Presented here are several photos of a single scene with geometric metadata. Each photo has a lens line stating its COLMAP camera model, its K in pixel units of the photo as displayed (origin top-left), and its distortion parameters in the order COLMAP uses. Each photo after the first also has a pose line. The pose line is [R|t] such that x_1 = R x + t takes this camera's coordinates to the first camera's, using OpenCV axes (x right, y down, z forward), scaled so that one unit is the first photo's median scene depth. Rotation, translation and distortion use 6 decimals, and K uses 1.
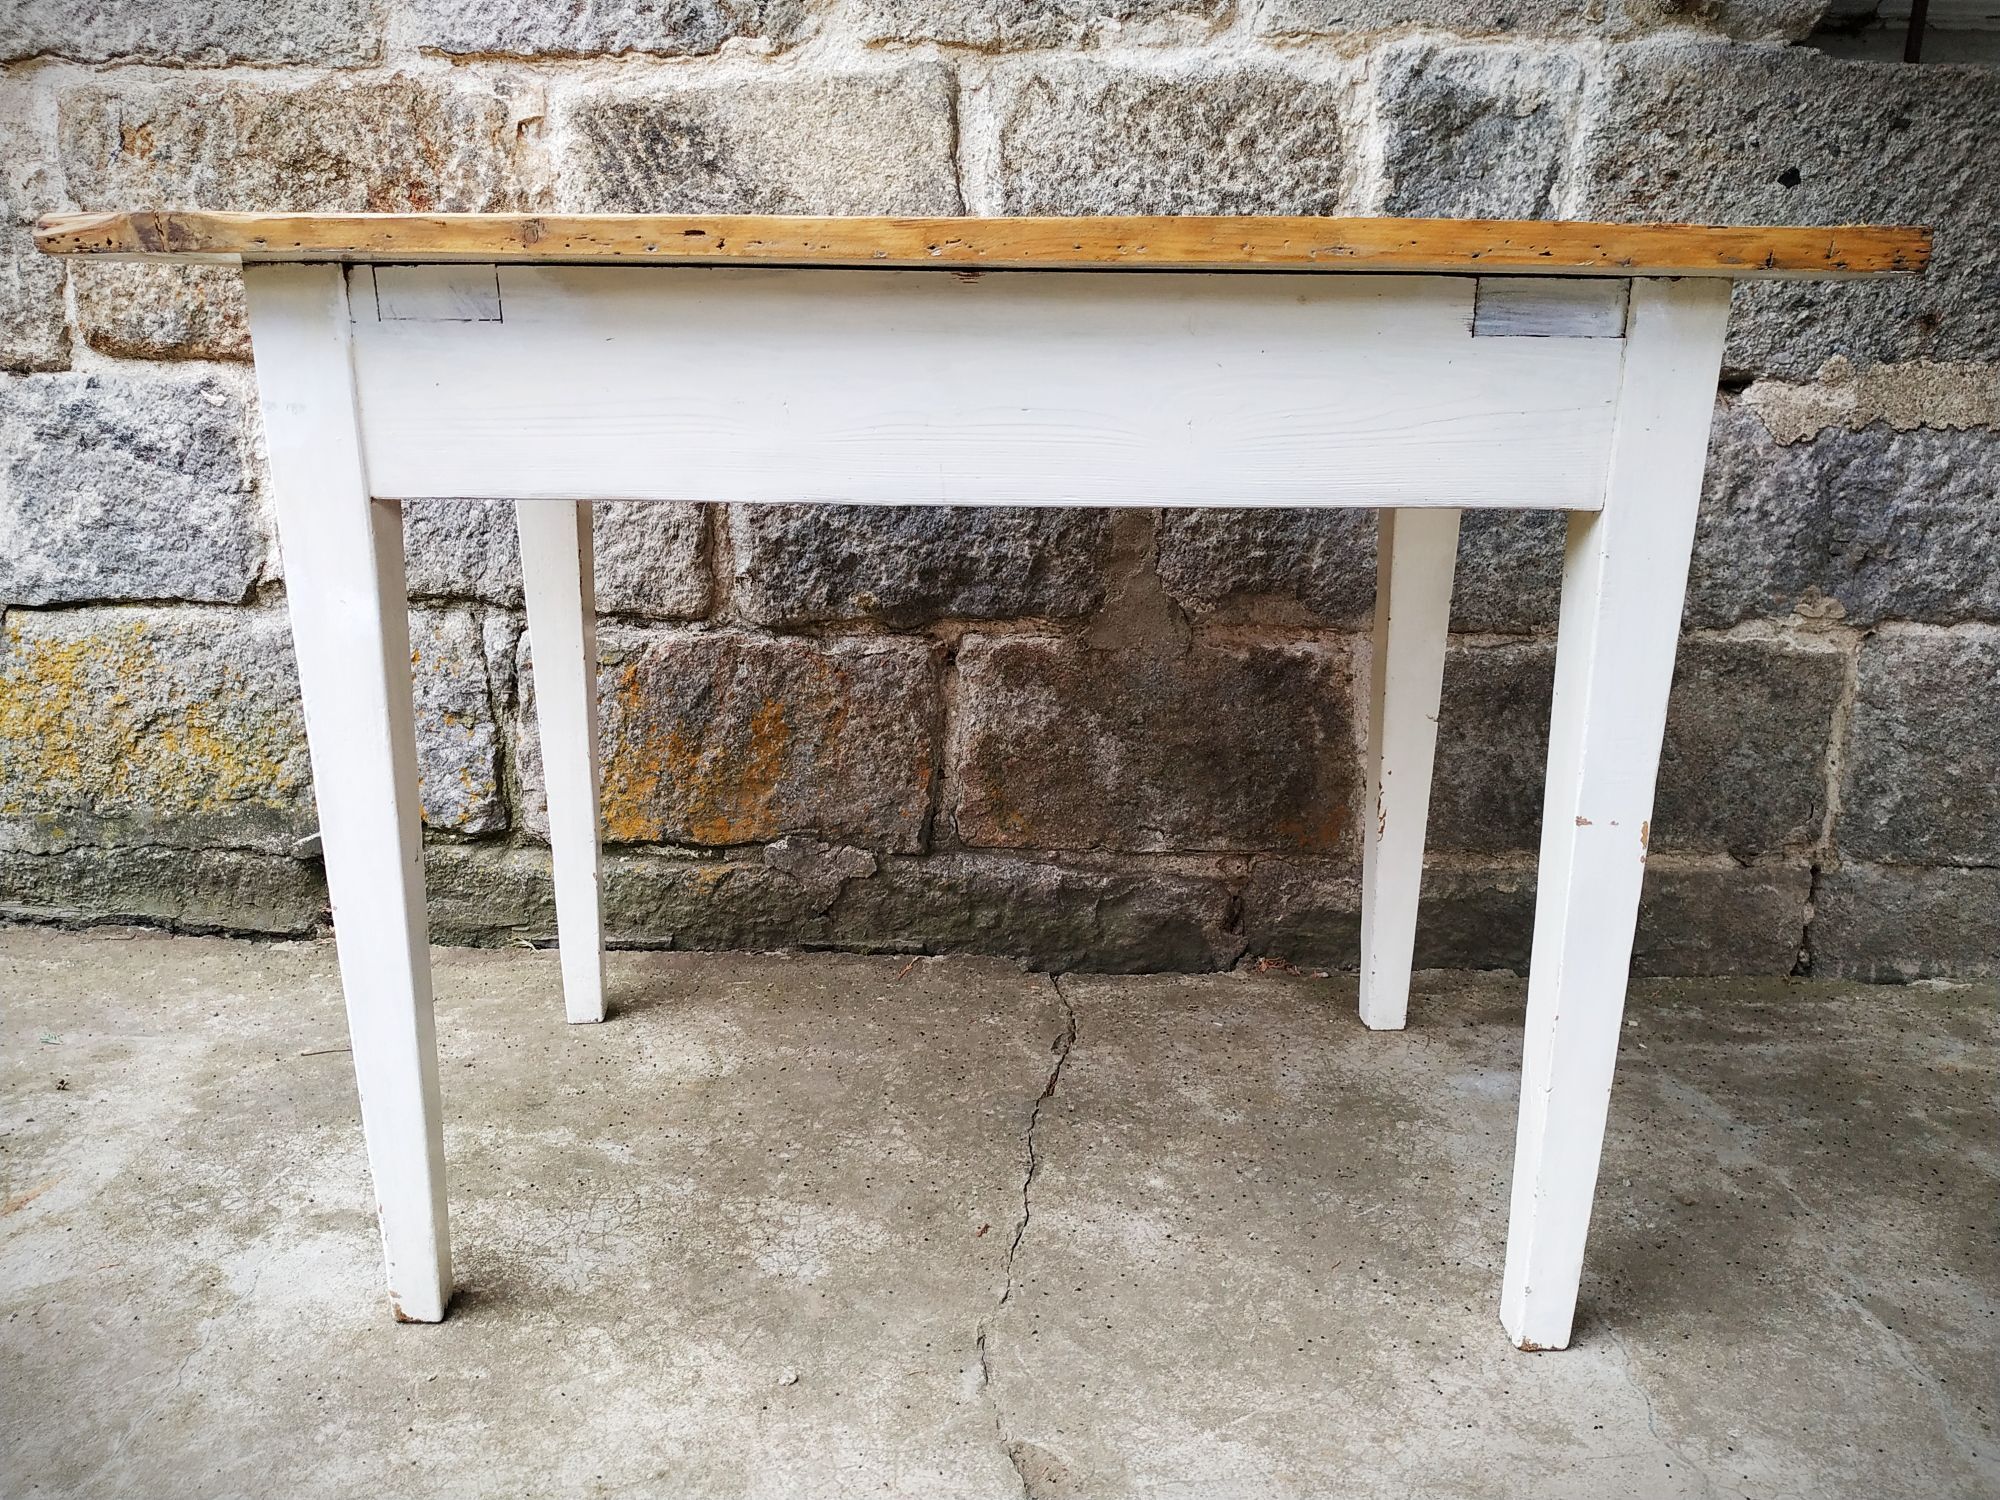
lens RADIAL K [[1449.2, 0, 988.3], [0, 1449.2, 750.6], [0, 0, 1]] dist [-0.007532, -0.010147]
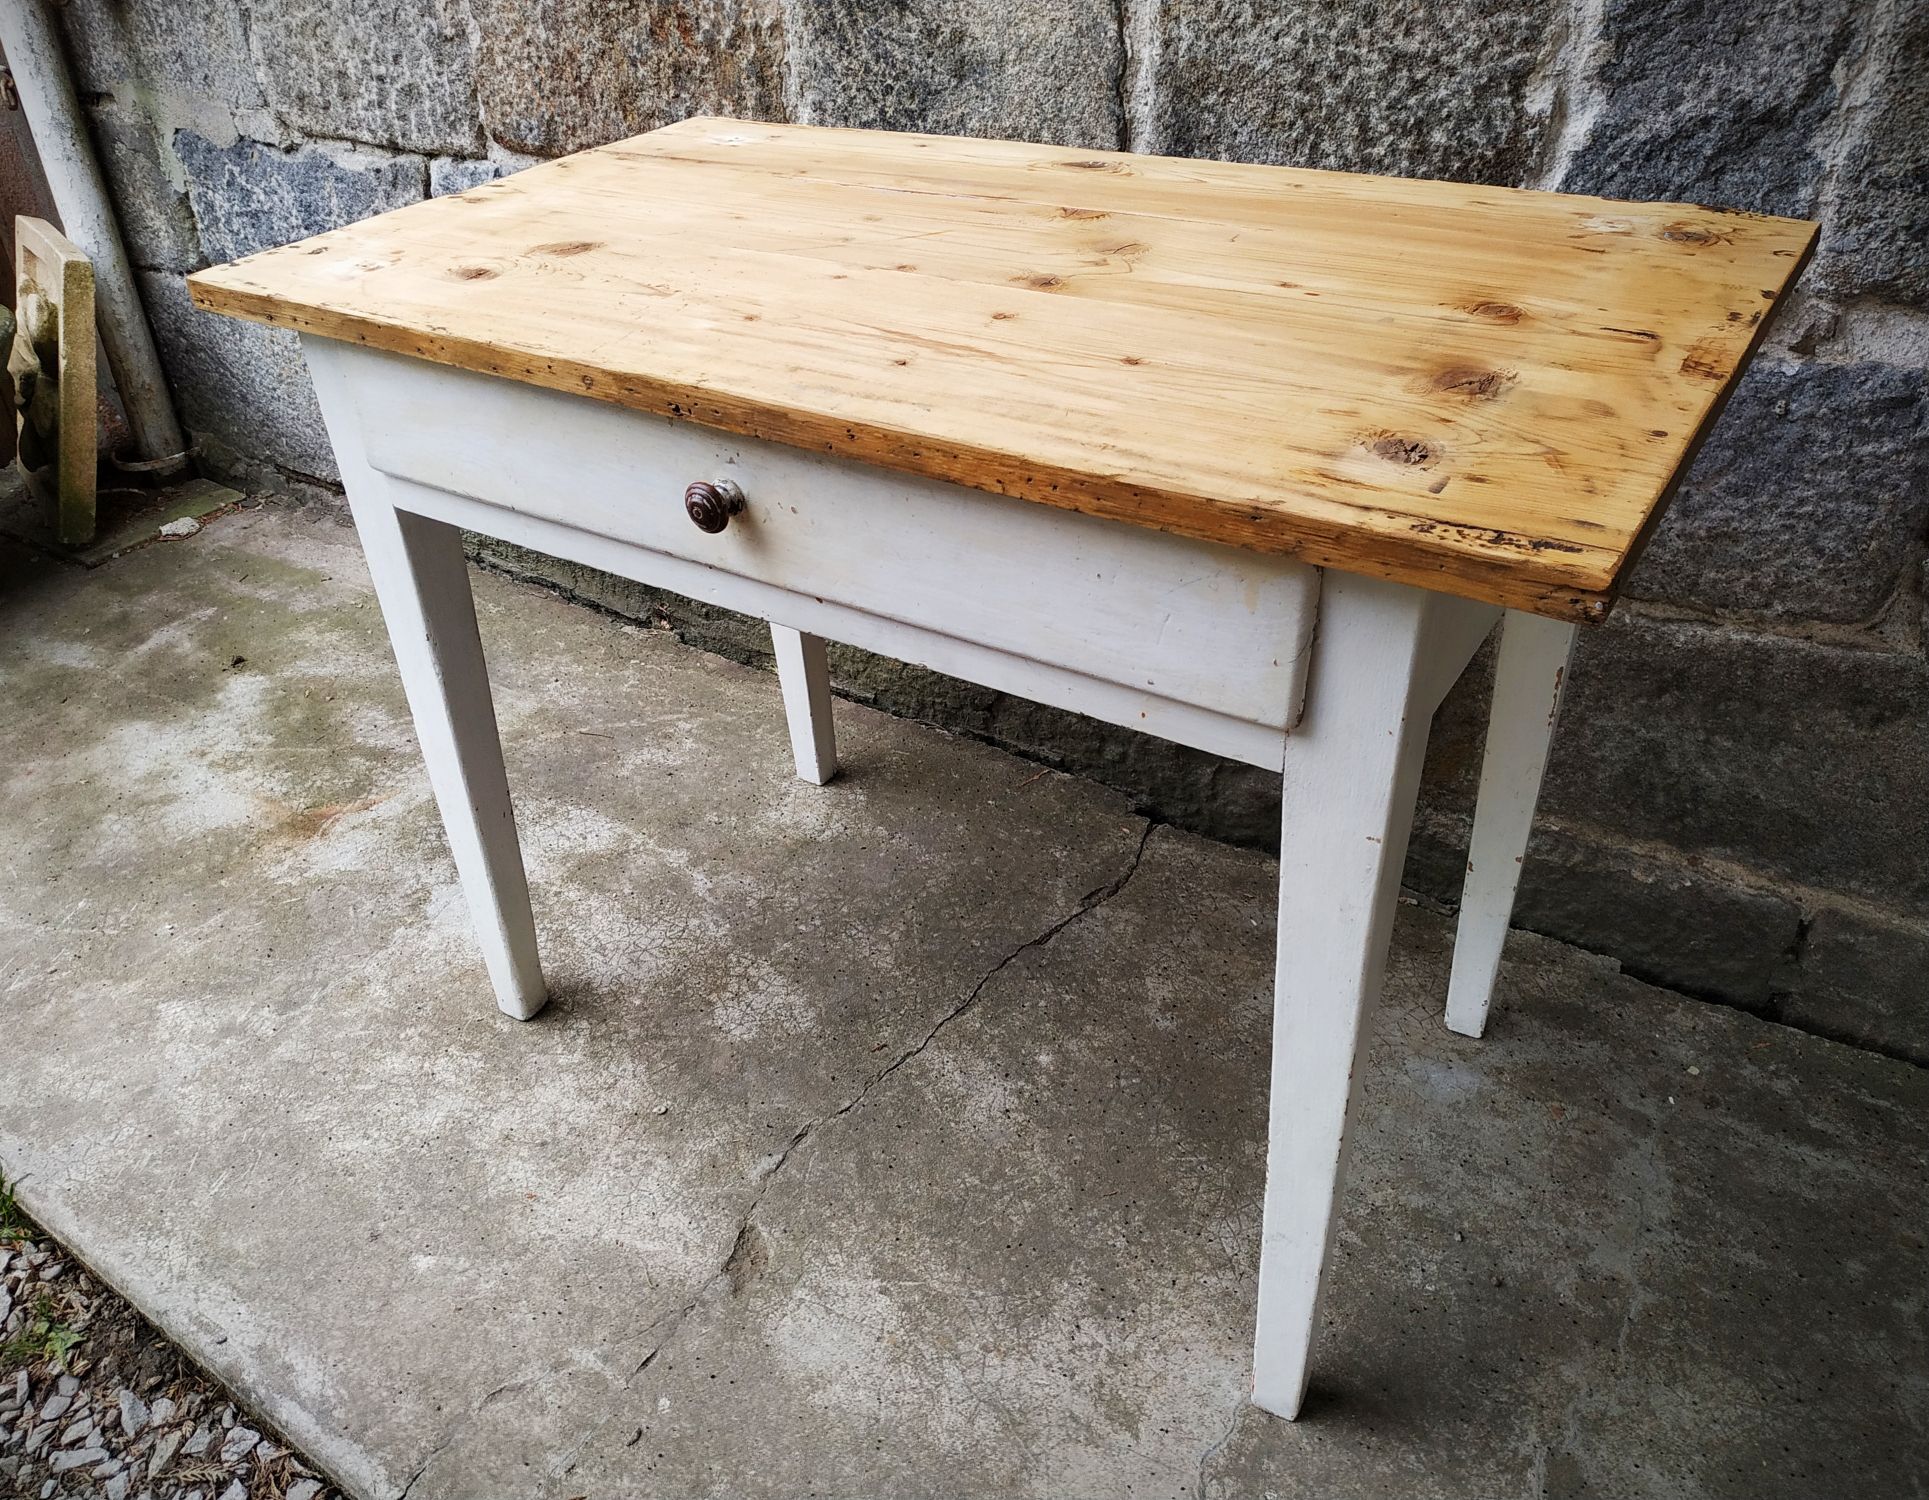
lens RADIAL K [[1447.0, 0, 925.8], [0, 1447.0, 752.1], [0, 0, 1]] dist [-0.016811, 0.001787]
pose [[0.836677, 0.265083, -0.479272, 0.443540], [-0.102235, 0.935278, 0.338825, -0.259449], [0.538070, -0.234489, 0.809627, 0.074405]]
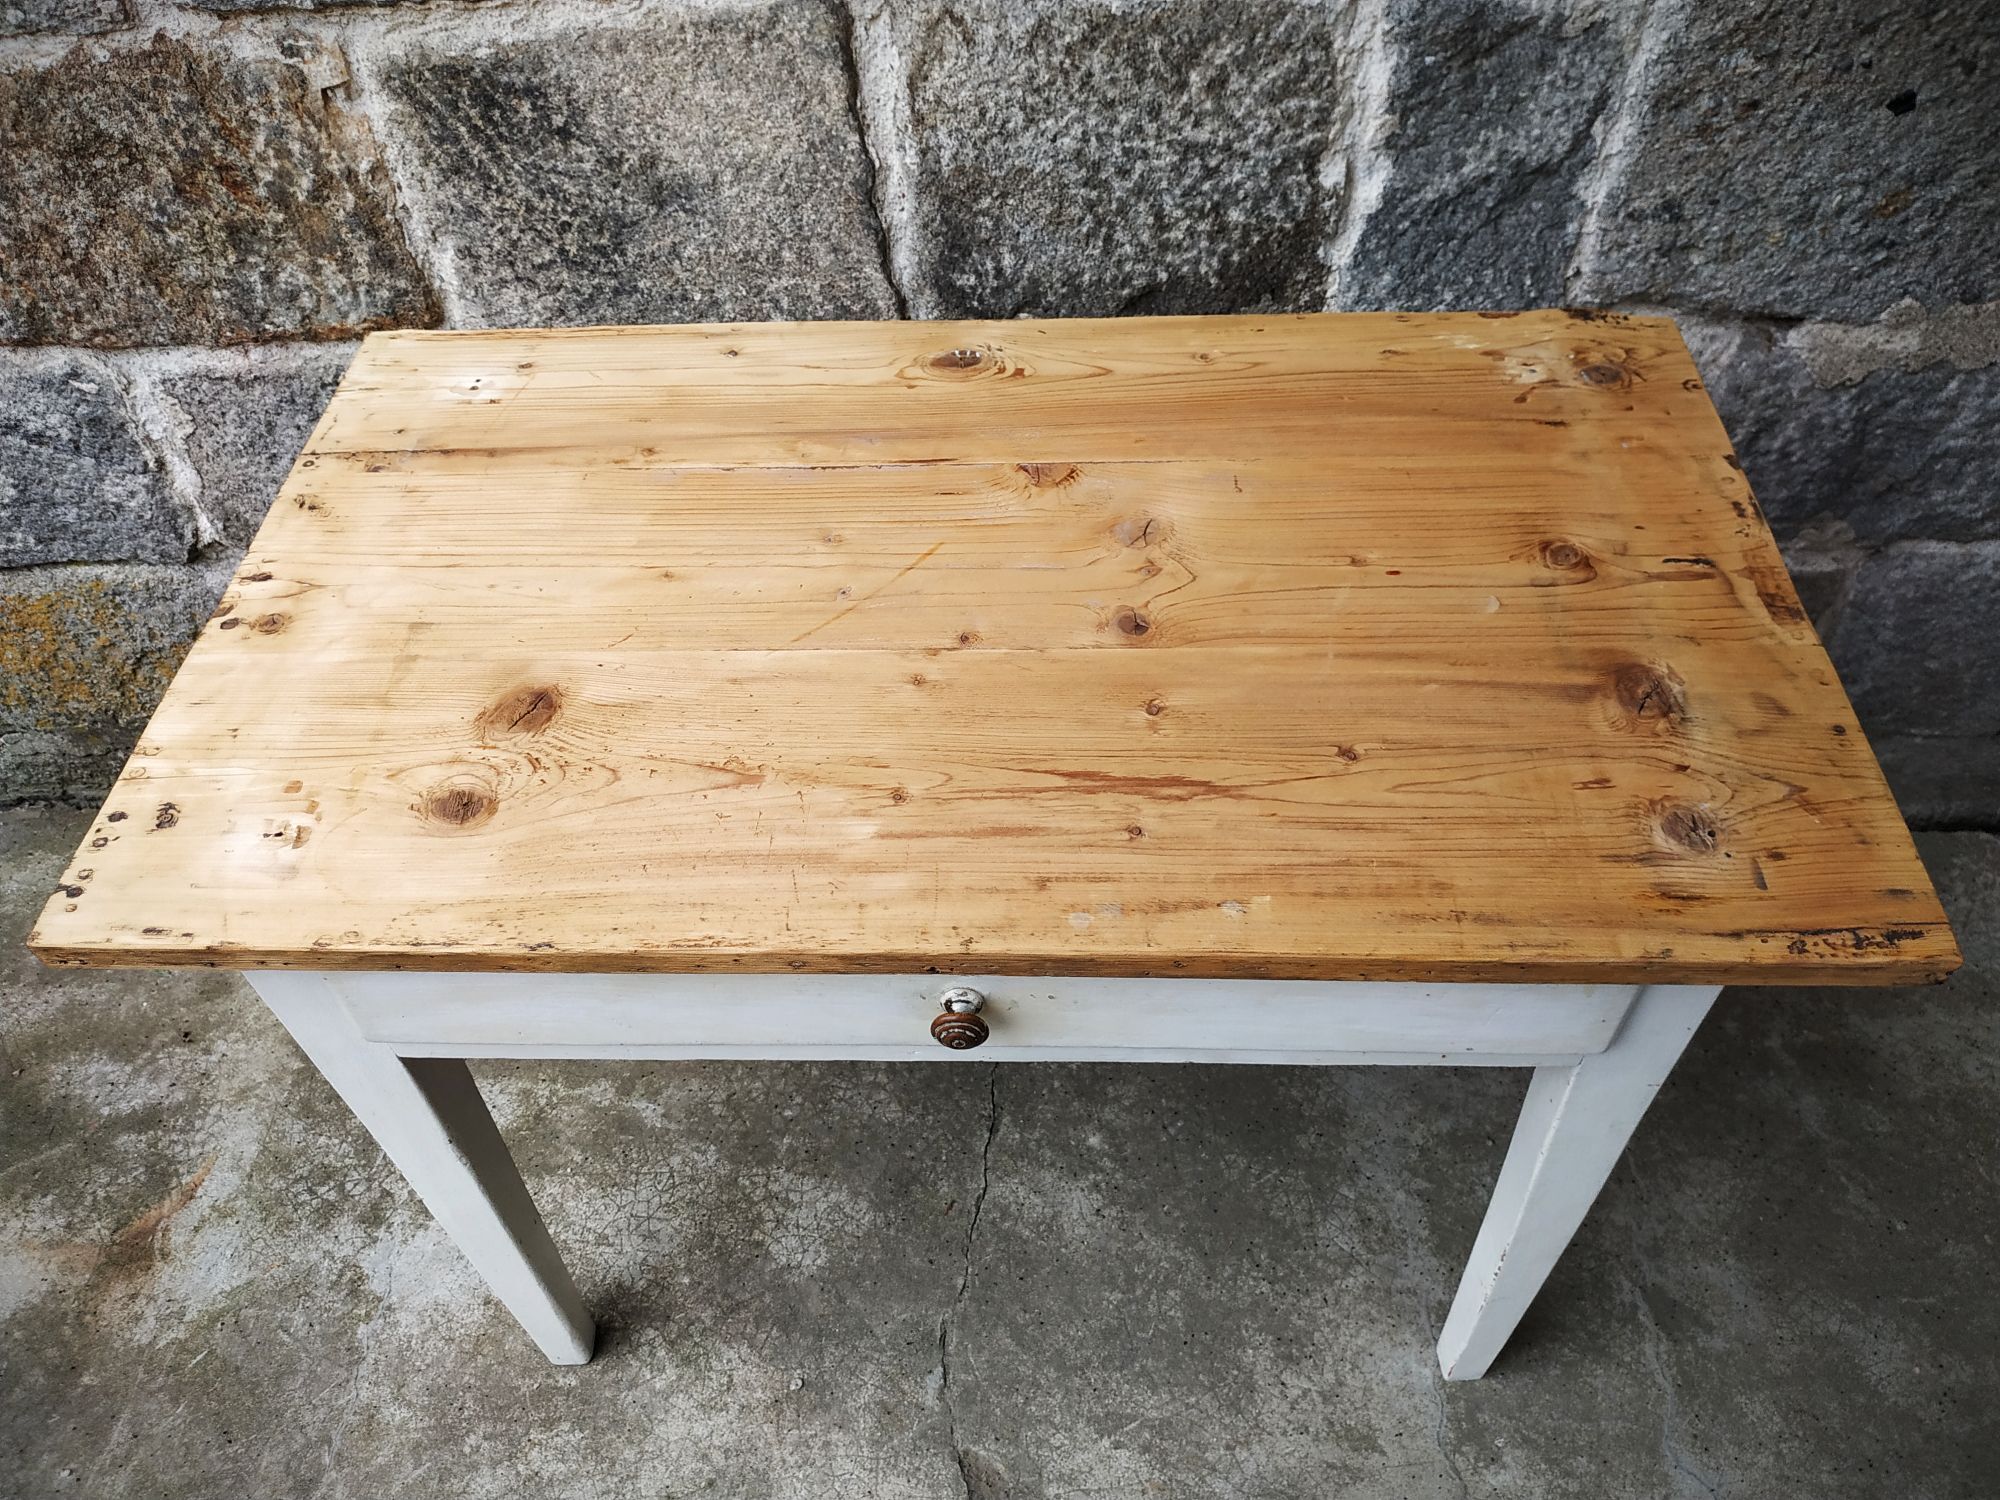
lens RADIAL K [[1449.2, 0, 996.2], [0, 1449.2, 752.0], [0, 0, 1]] dist [-0.007532, -0.010147]
pose [[0.998287, -0.024102, -0.053310, 0.090981], [0.048536, 0.849958, 0.524610, -0.526298], [0.032667, -0.526298, 0.849672, 0.121981]]
